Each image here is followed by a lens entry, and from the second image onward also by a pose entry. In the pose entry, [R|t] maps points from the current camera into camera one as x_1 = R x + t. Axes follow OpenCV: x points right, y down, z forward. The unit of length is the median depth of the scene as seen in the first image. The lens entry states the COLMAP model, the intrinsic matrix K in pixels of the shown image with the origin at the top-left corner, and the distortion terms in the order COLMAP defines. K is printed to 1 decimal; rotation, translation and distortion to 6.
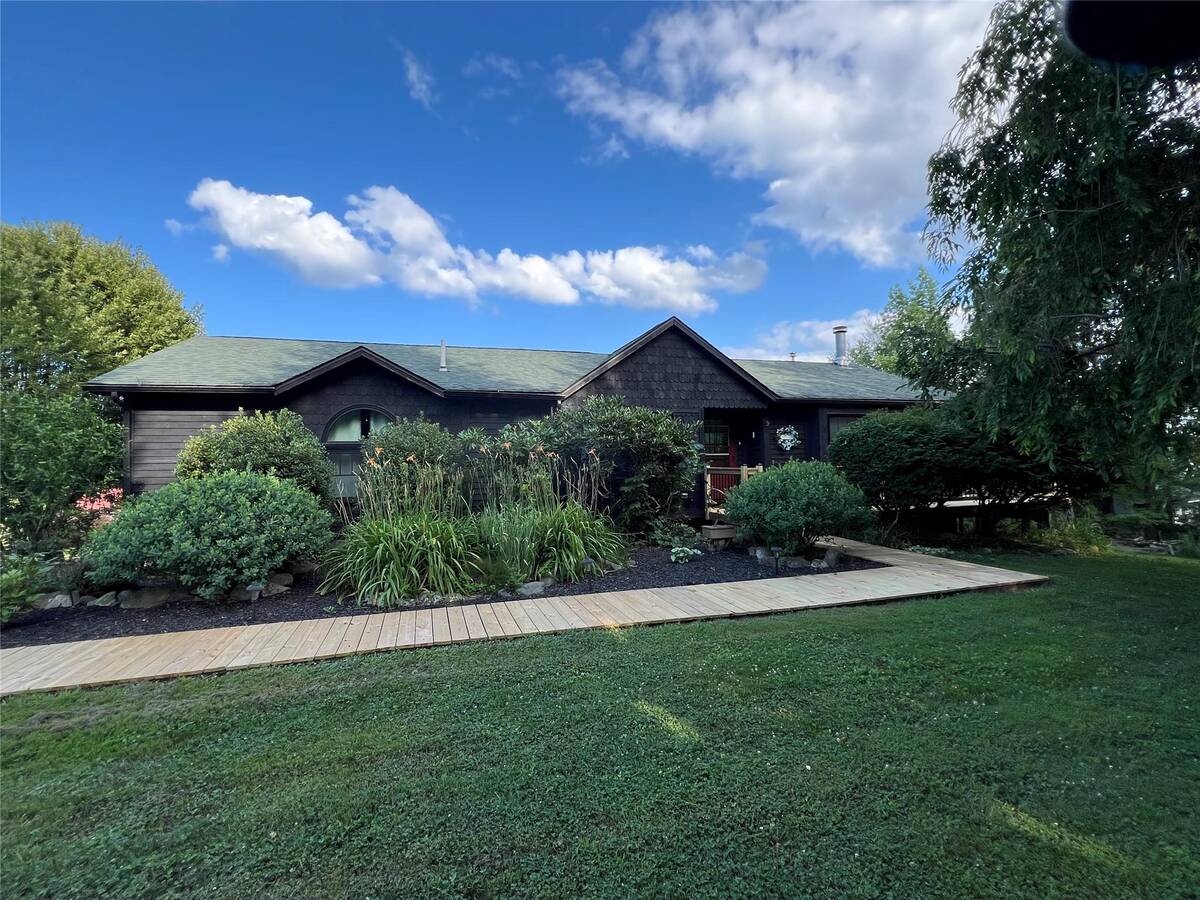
lens RADIAL K [[540.4, 0, 600.0], [0, 540.4, 450.0], [0, 0, 1]] dist [-0.003093, 0.000201]
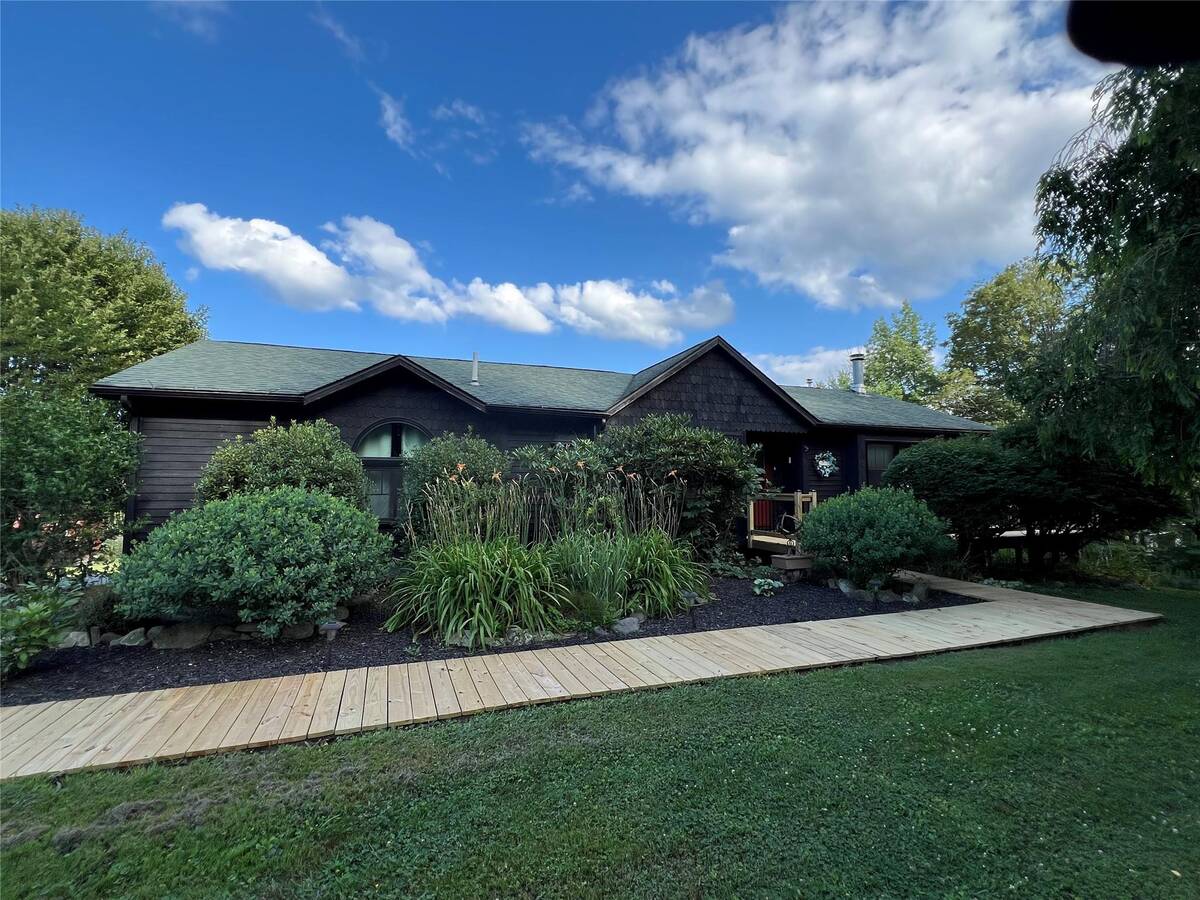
lens RADIAL K [[540.4, 0, 600.0], [0, 540.4, 450.0], [0, 0, 1]] dist [-0.003093, 0.000201]
pose [[0.998269, 0.022128, 0.054492, -0.232884], [-0.019647, 0.998764, -0.045650, 0.009741], [-0.055435, 0.044501, 0.997470, 0.105624]]
